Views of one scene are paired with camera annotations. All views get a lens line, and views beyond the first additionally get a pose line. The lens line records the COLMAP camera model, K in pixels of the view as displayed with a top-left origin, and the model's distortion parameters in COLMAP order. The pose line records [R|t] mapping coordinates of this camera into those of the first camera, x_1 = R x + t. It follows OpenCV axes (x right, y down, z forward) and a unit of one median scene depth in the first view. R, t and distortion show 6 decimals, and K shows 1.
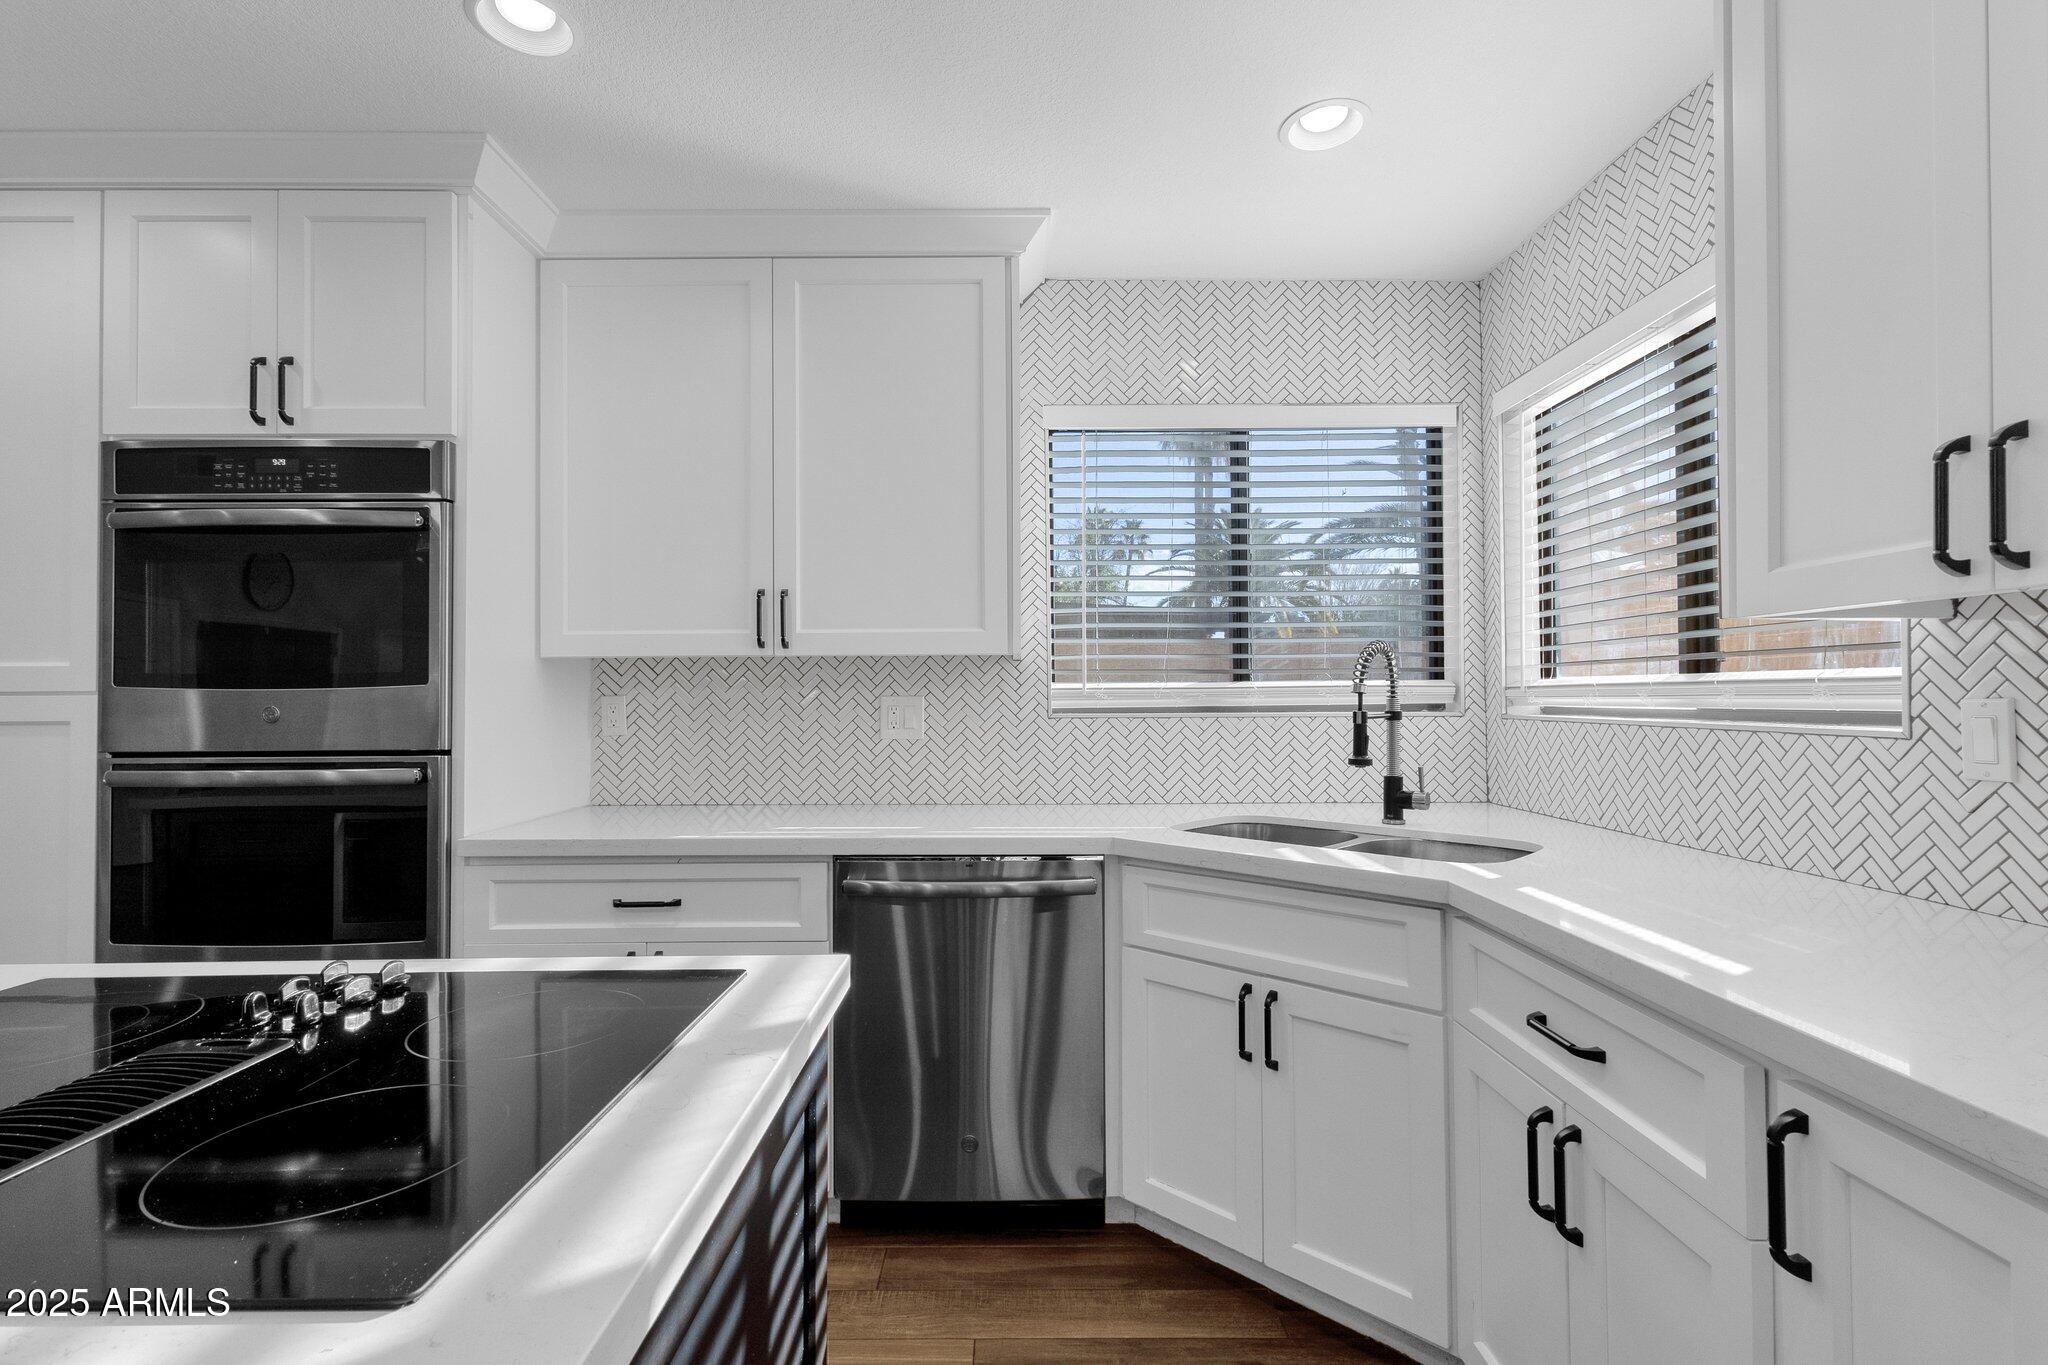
lens RADIAL K [[958.1, 0, 1015.5], [0, 958.1, 687.4], [0, 0, 1]] dist [-0.003356, 0.000486]
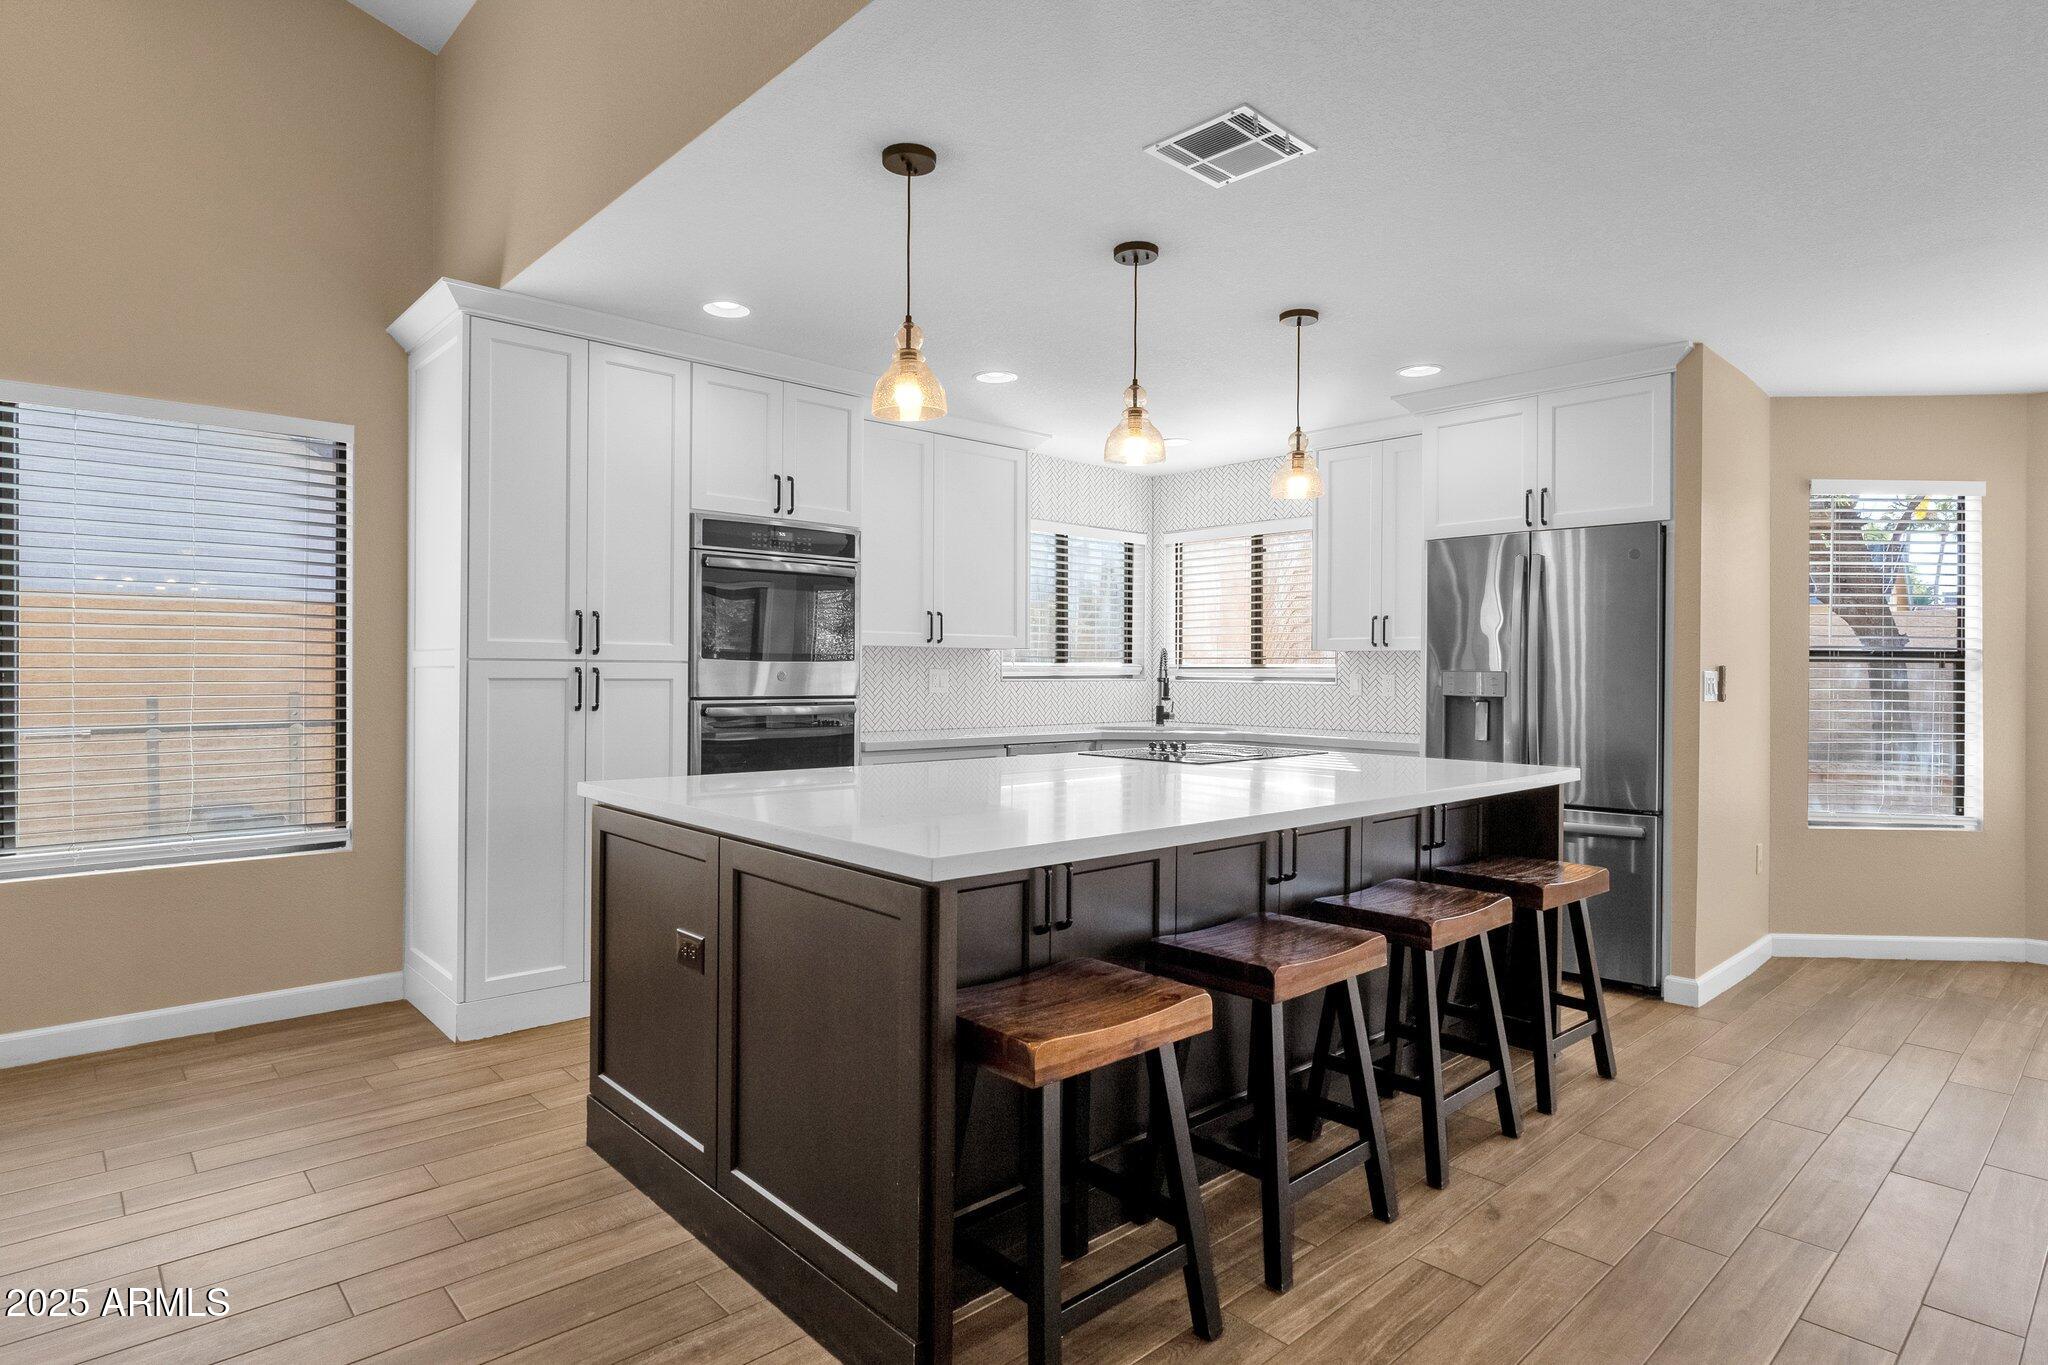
lens RADIAL K [[1090.5, 0, 1037.8], [0, 1090.5, 674.4], [0, 0, 1]] dist [0.001608, 0.000245]
pose [[0.732204, 0.009244, 0.681022, -1.804370], [-0.018490, 0.999809, 0.006309, 0.004754], [-0.680834, -0.017212, 0.732236, -0.821869]]
